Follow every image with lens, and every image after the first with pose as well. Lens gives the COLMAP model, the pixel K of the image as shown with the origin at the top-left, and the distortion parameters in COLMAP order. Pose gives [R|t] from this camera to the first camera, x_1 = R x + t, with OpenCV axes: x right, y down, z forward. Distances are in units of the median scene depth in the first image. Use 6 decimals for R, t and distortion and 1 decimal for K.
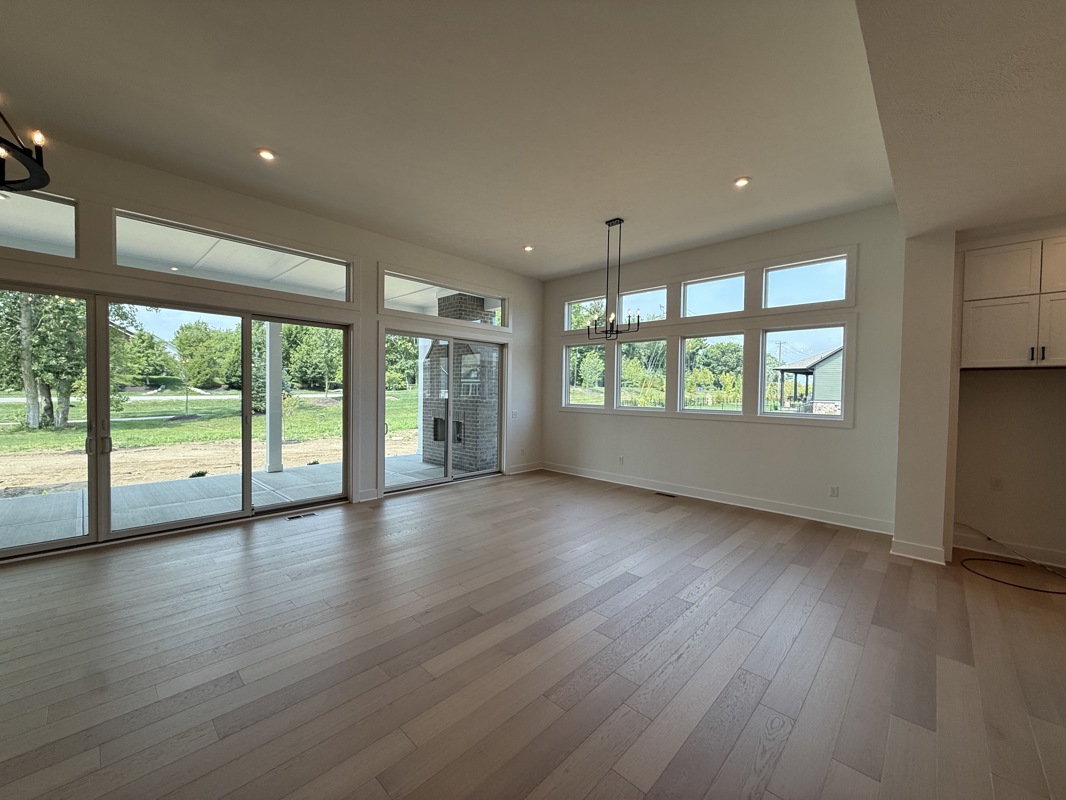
lens RADIAL K [[423.7, 0, 531.4], [0, 423.7, 400.2], [0, 0, 1]] dist [0.002607, 0.000358]
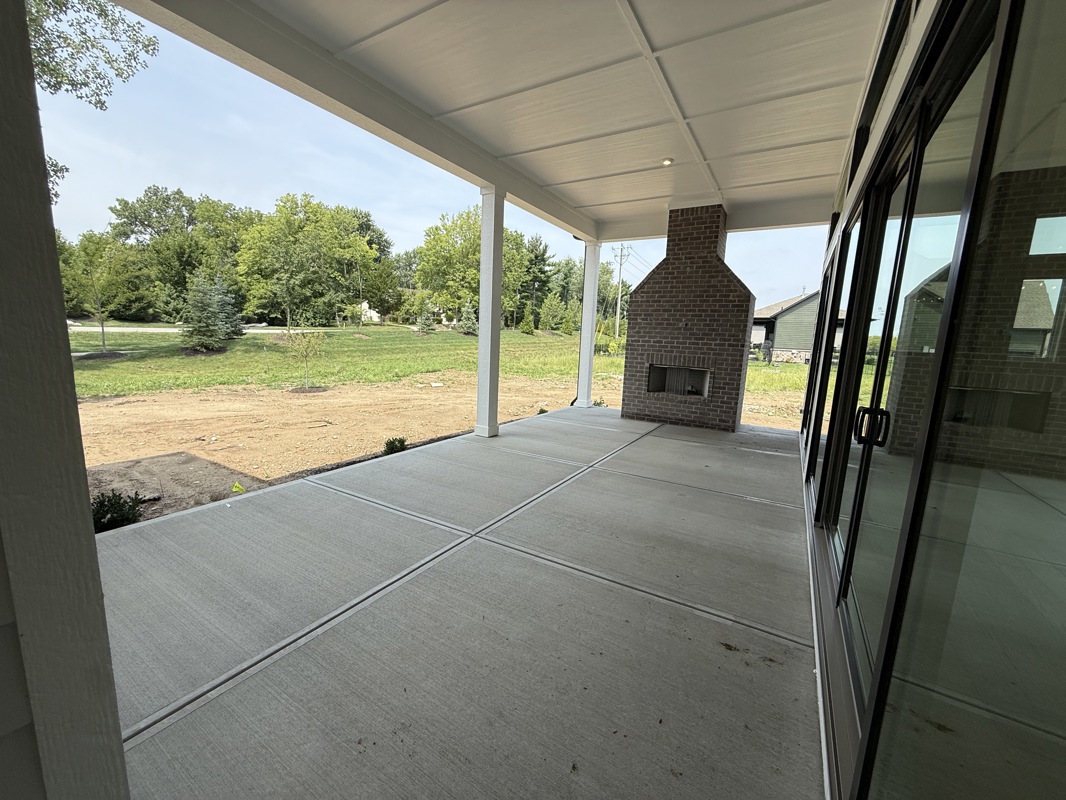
lens RADIAL K [[423.7, 0, 530.6], [0, 423.7, 402.5], [0, 0, 1]] dist [0.002607, 0.000358]
pose [[0.977148, -0.008689, 0.212383, -0.796255], [-0.021206, 0.990195, 0.138075, 0.008207], [-0.211500, -0.139423, 0.967382, 0.316672]]
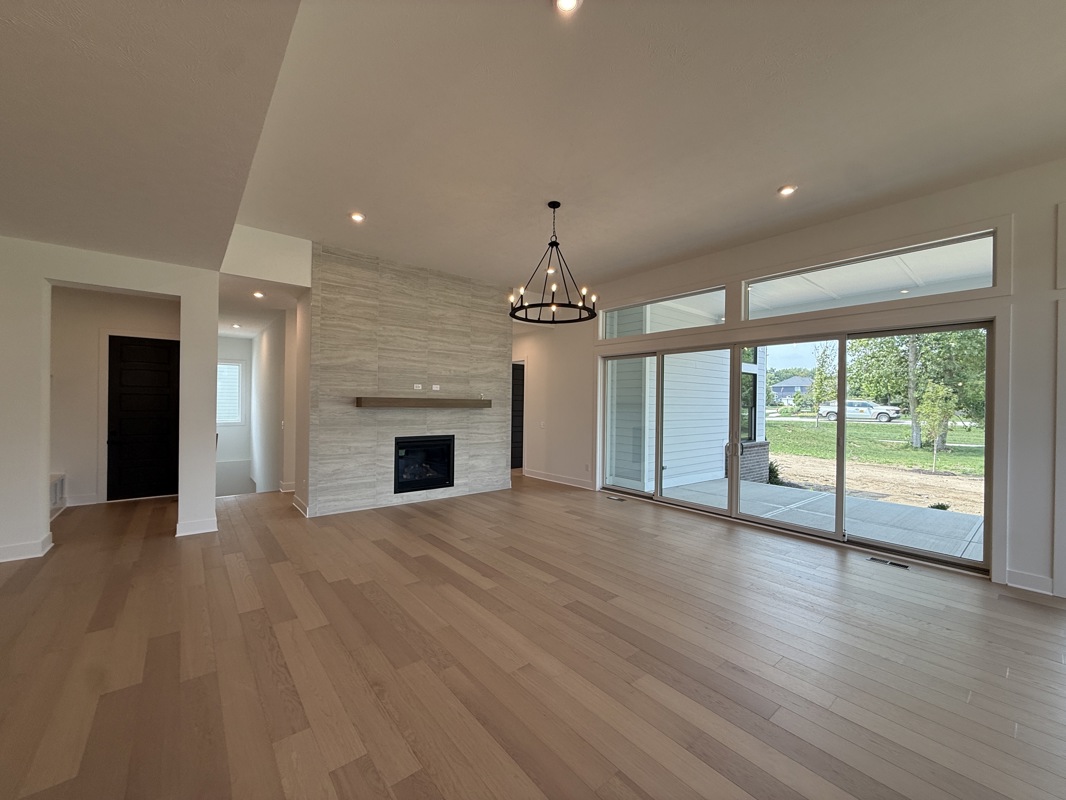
lens RADIAL K [[423.7, 0, 531.4], [0, 423.7, 405.7], [0, 0, 1]] dist [0.002607, 0.000358]
pose [[-0.113025, -0.008807, -0.993553, 0.248833], [-0.038219, 0.999259, -0.004510, -0.004348], [0.992857, 0.037463, -0.113278, 0.249967]]
